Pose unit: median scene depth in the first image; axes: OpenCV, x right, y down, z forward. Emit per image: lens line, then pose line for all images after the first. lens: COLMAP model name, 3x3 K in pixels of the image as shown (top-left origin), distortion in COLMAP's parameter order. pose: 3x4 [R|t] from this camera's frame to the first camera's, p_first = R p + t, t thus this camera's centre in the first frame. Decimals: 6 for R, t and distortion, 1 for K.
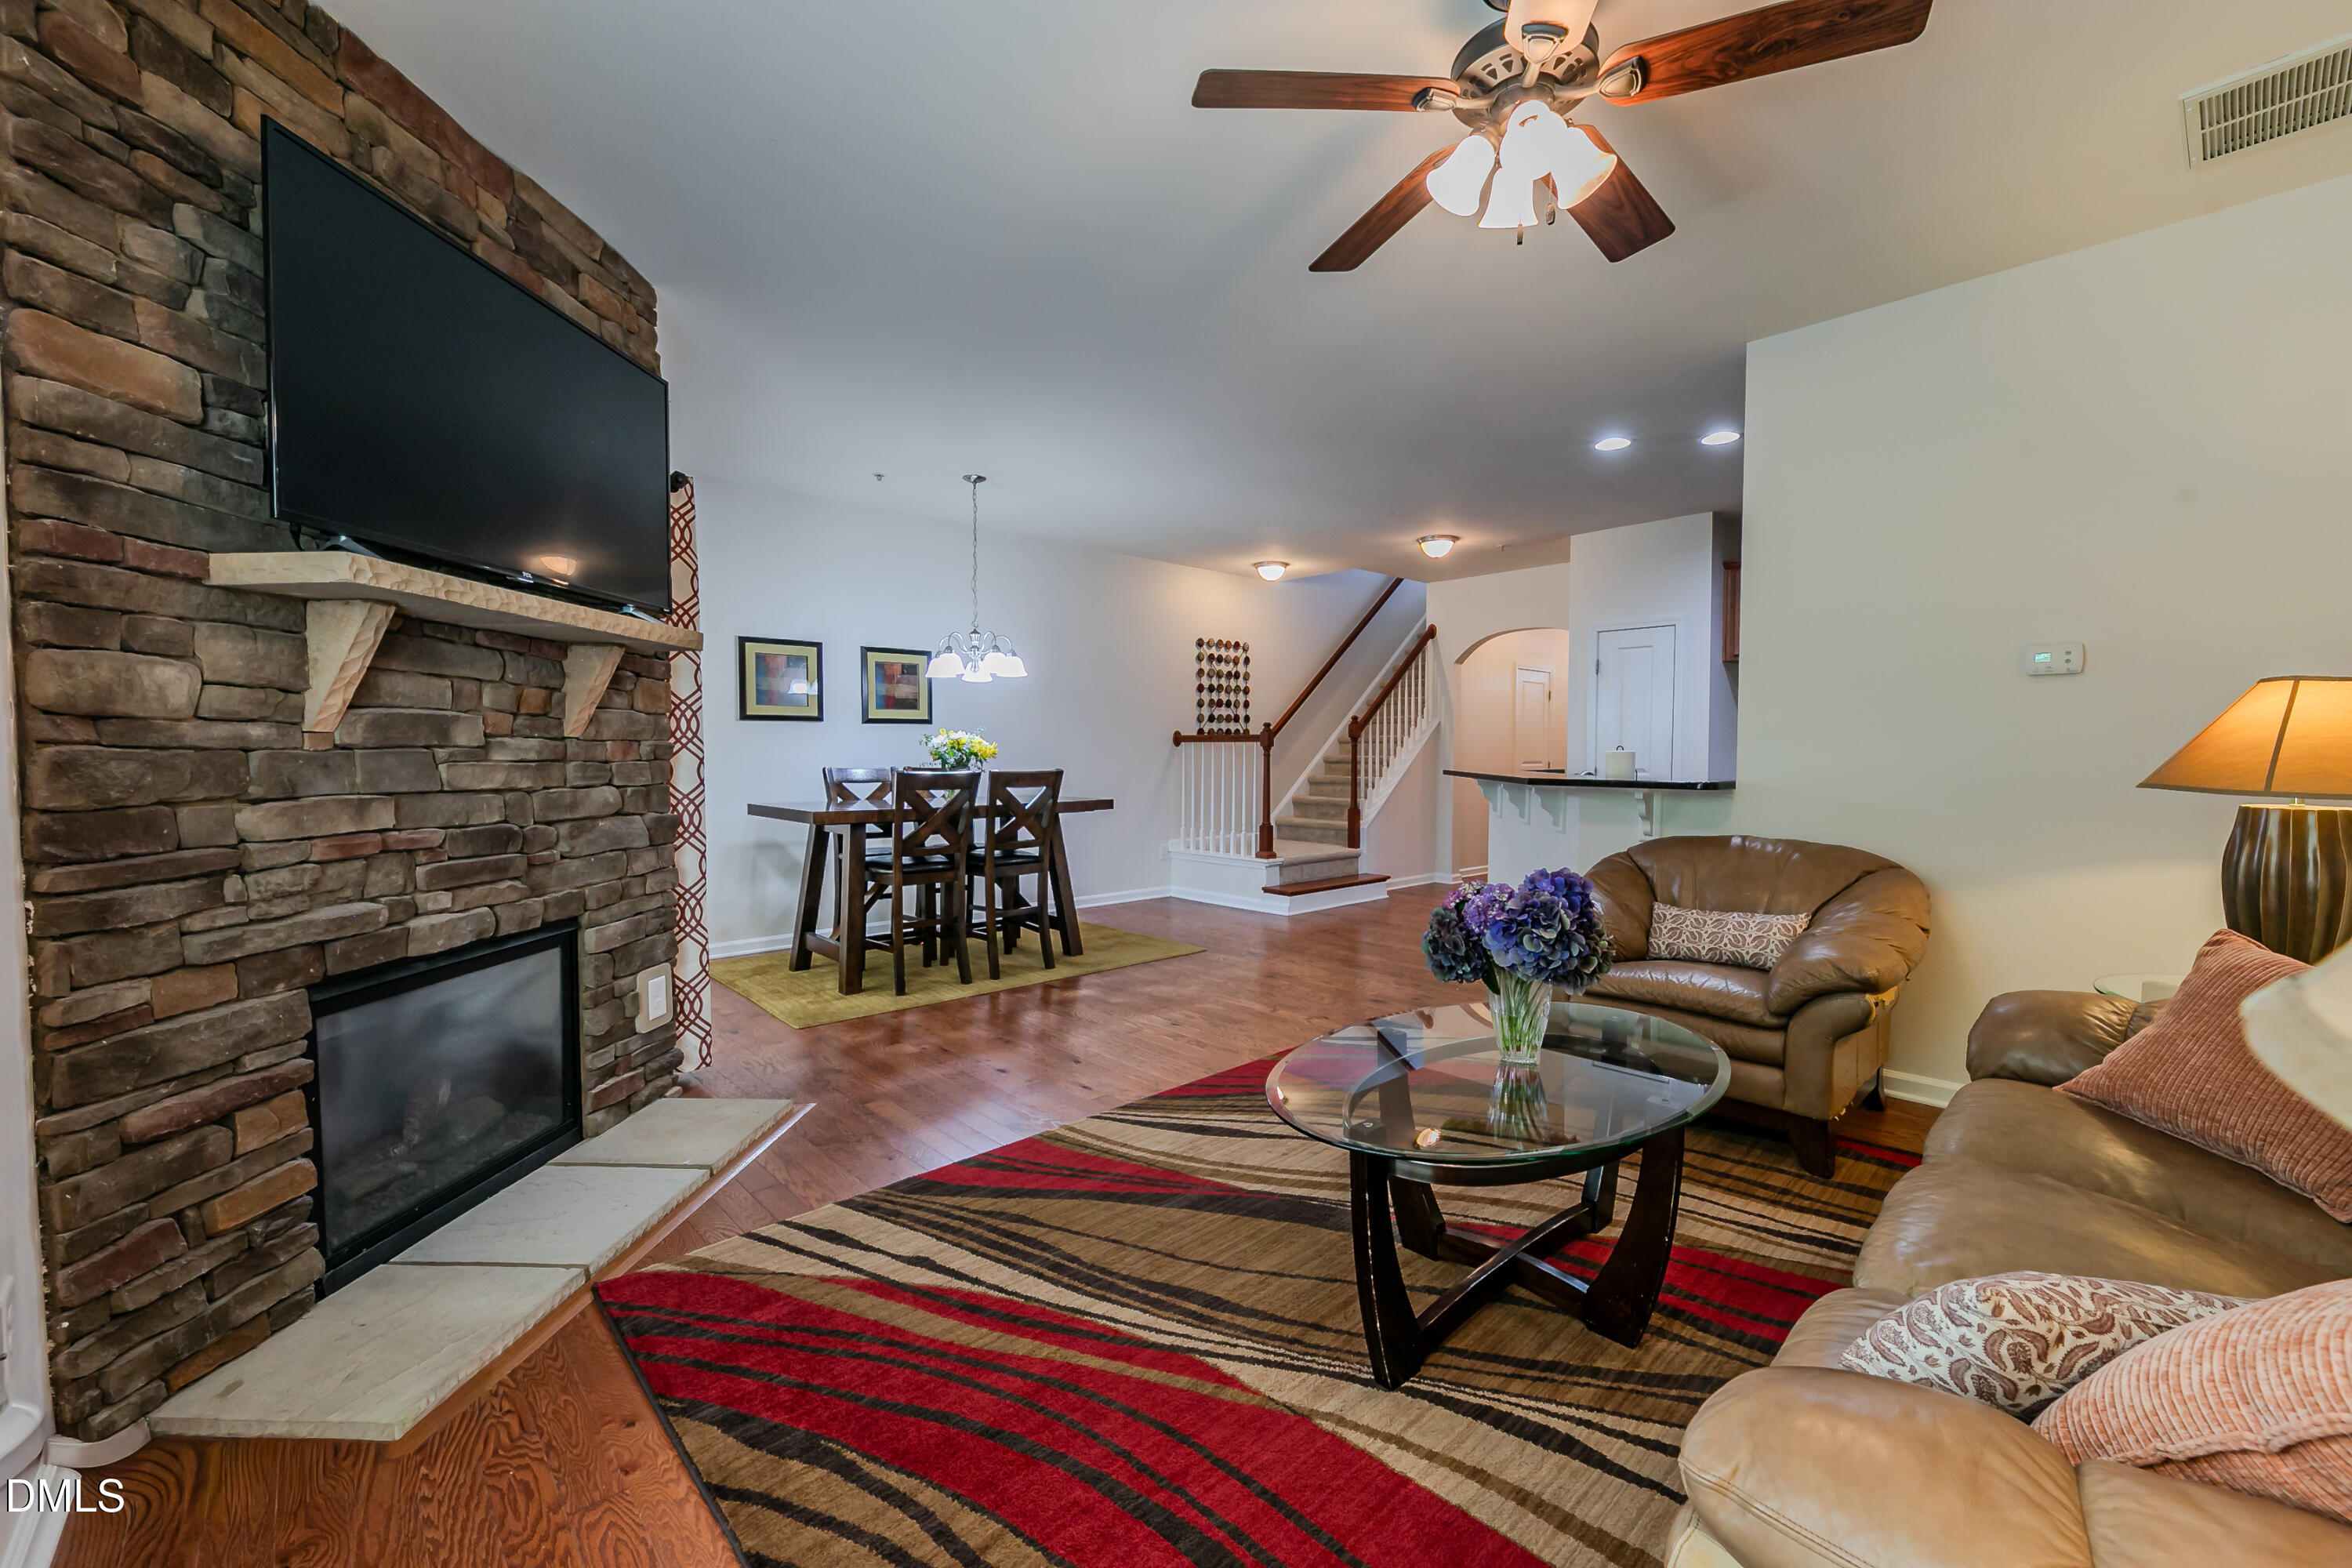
lens RADIAL K [[938.2, 0, 1199.3], [0, 938.2, 775.2], [0, 0, 1]] dist [0.000717, -0.001176]
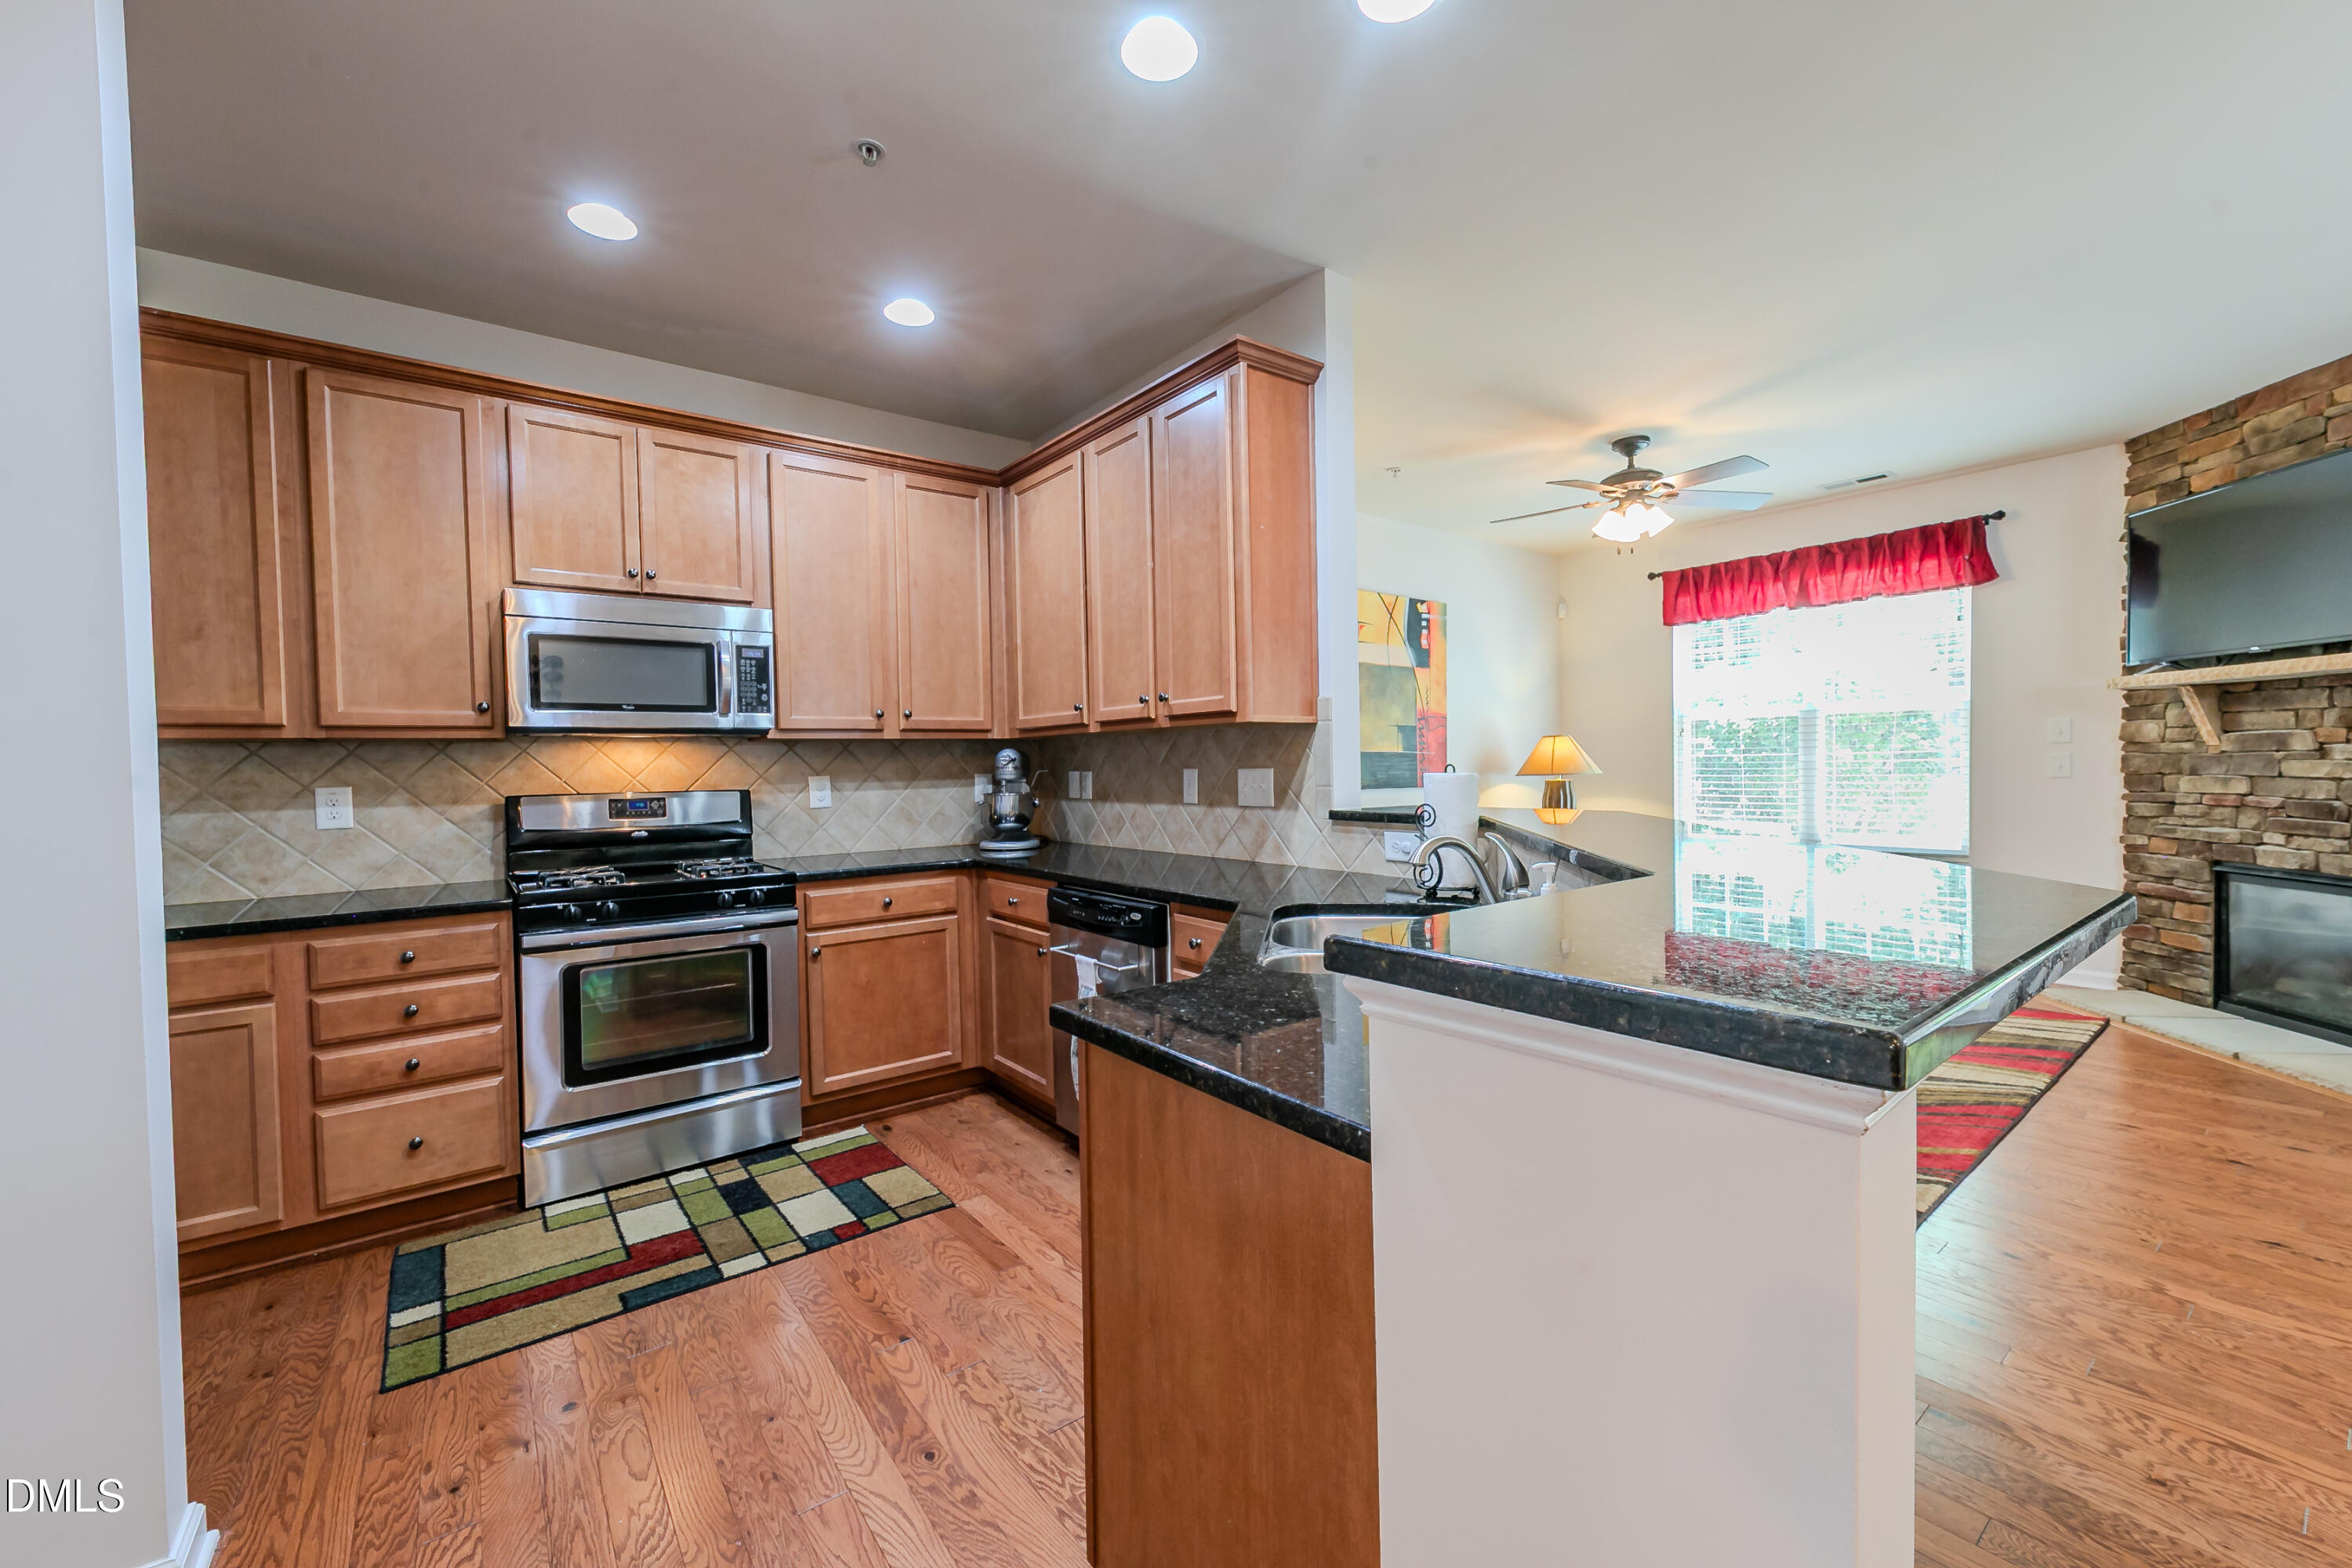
lens RADIAL K [[938.2, 0, 1182.8], [0, 938.2, 784.3], [0, 0, 1]] dist [0.000717, -0.001176]
pose [[-0.992479, 0.015152, 0.121474, 0.789221], [0.020750, 0.998773, 0.044956, -0.069936], [-0.120643, 0.047138, -0.991576, 2.338908]]
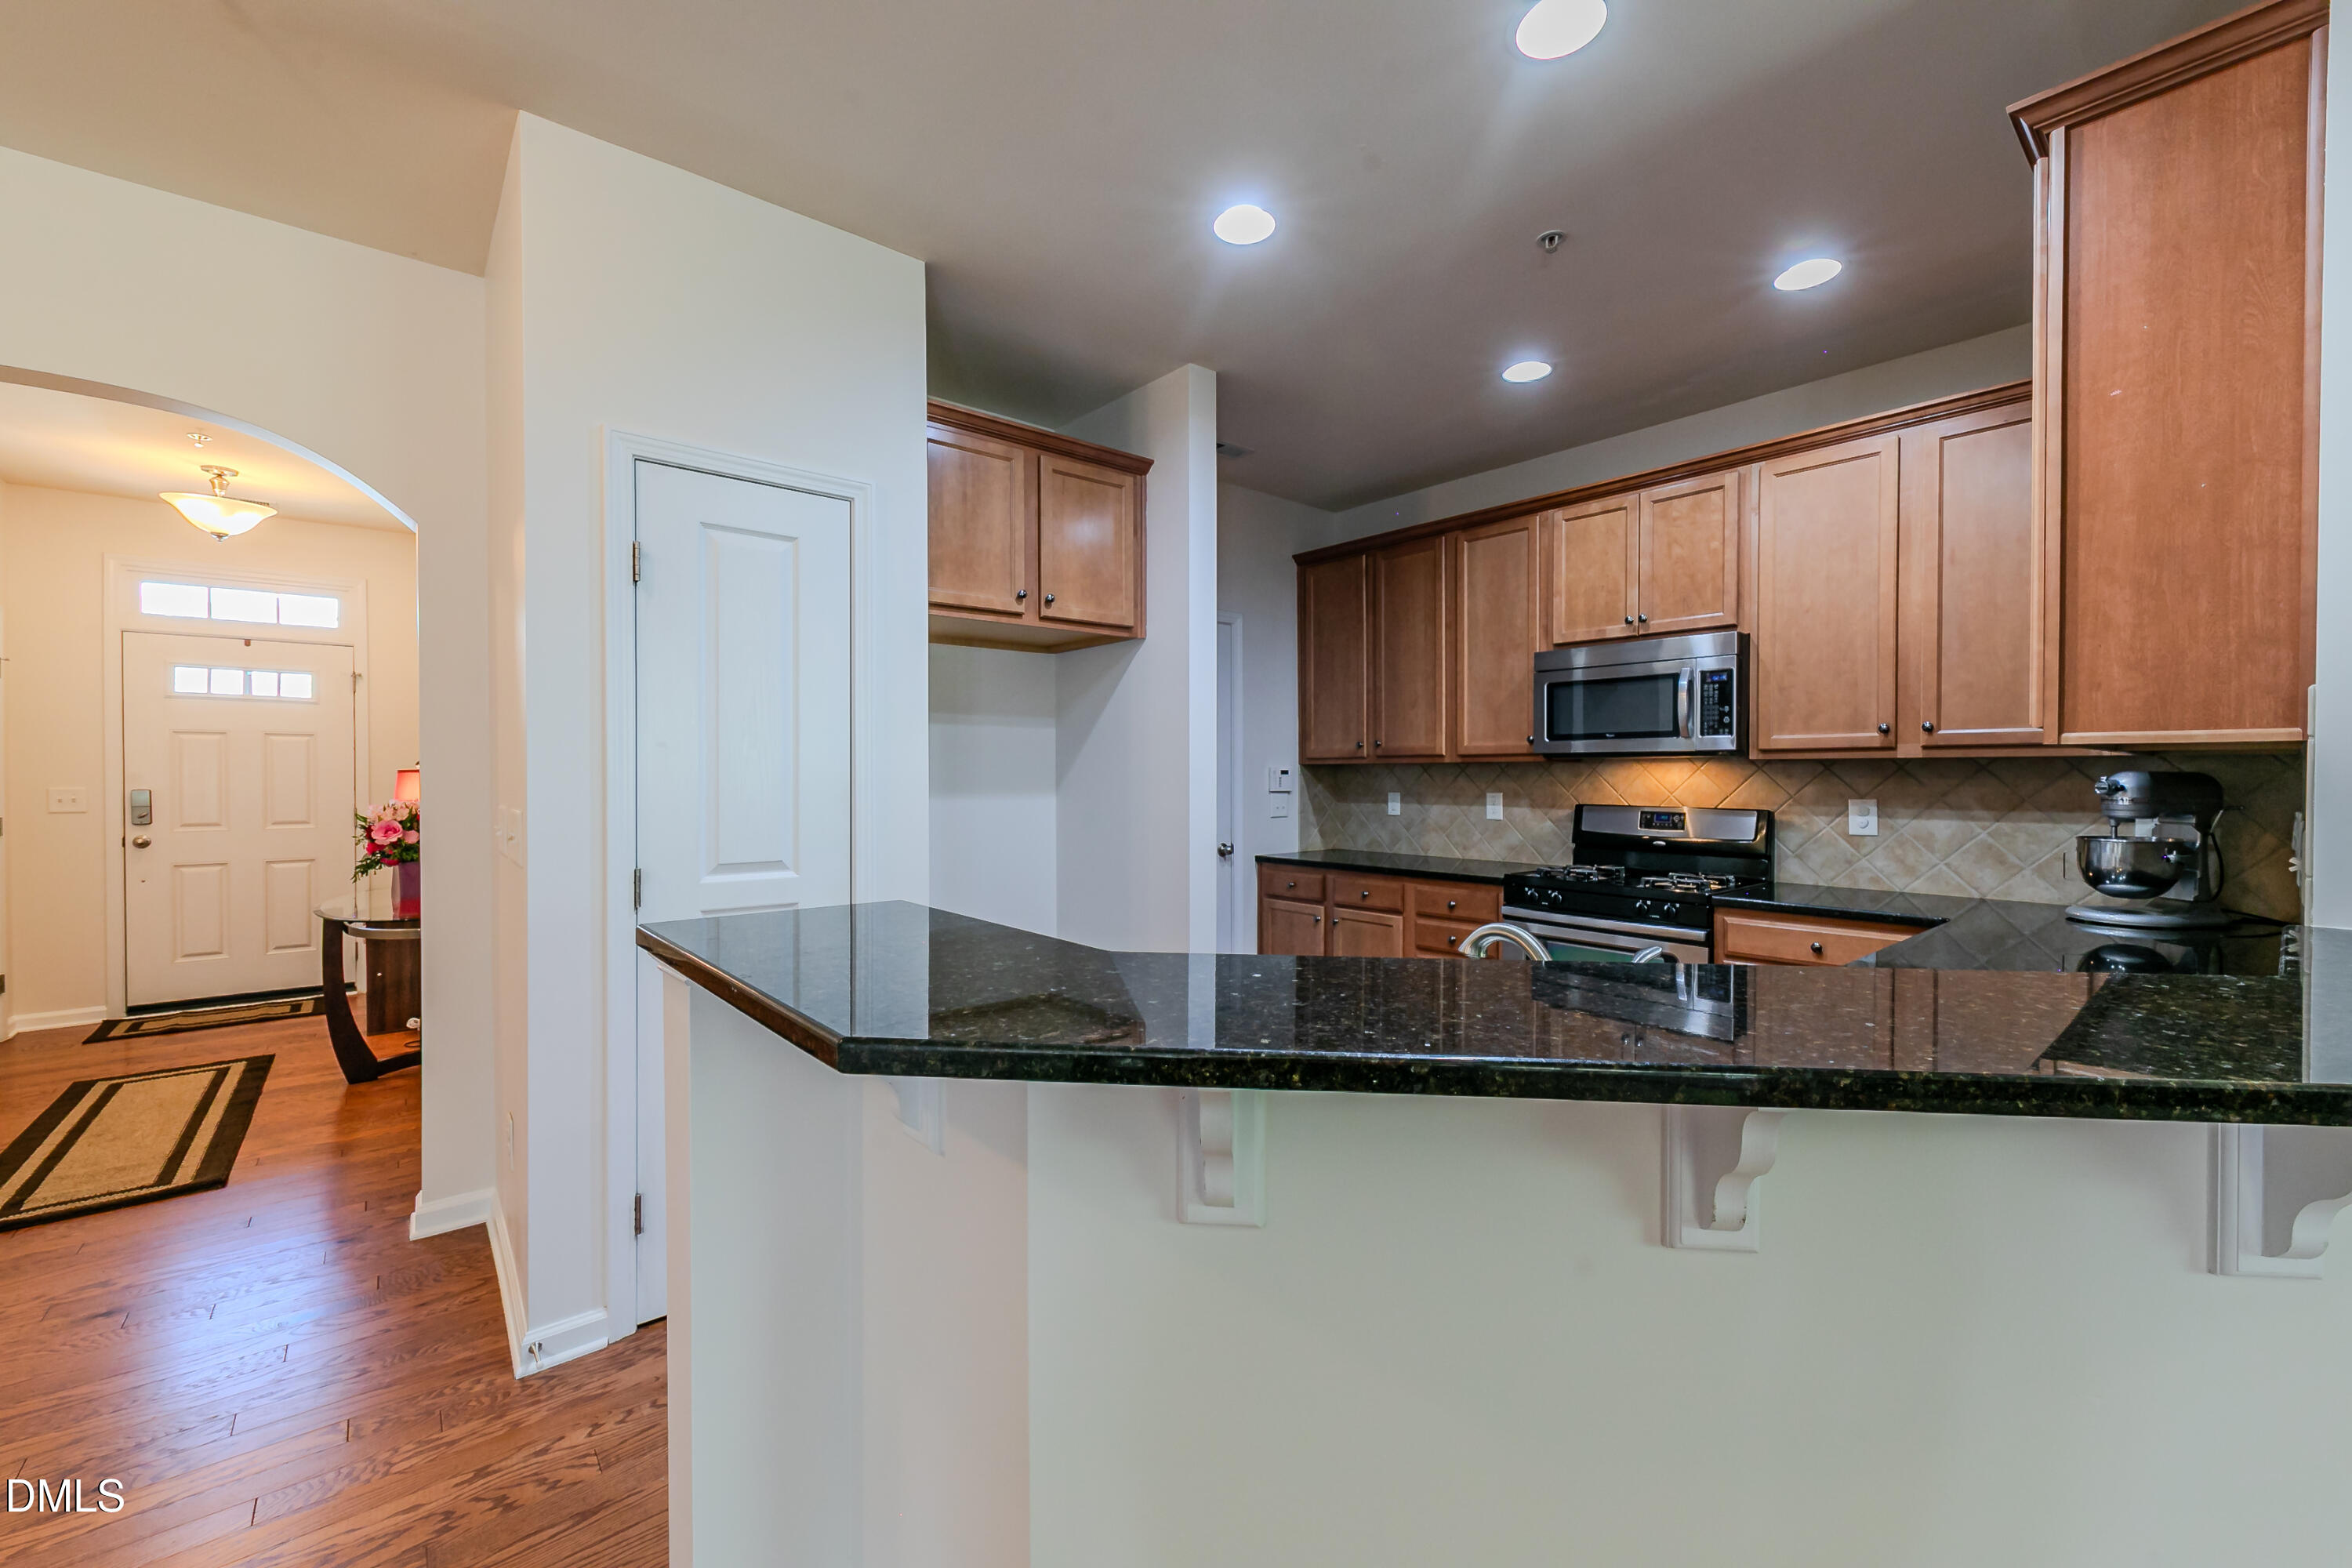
lens RADIAL K [[938.2, 0, 1187.1], [0, 938.2, 785.3], [0, 0, 1]] dist [0.000717, -0.001176]
pose [[0.057898, -0.014027, 0.998224, 0.248373], [0.023687, 0.999639, 0.012673, -0.084528], [-0.998041, 0.022911, 0.058210, 1.862932]]
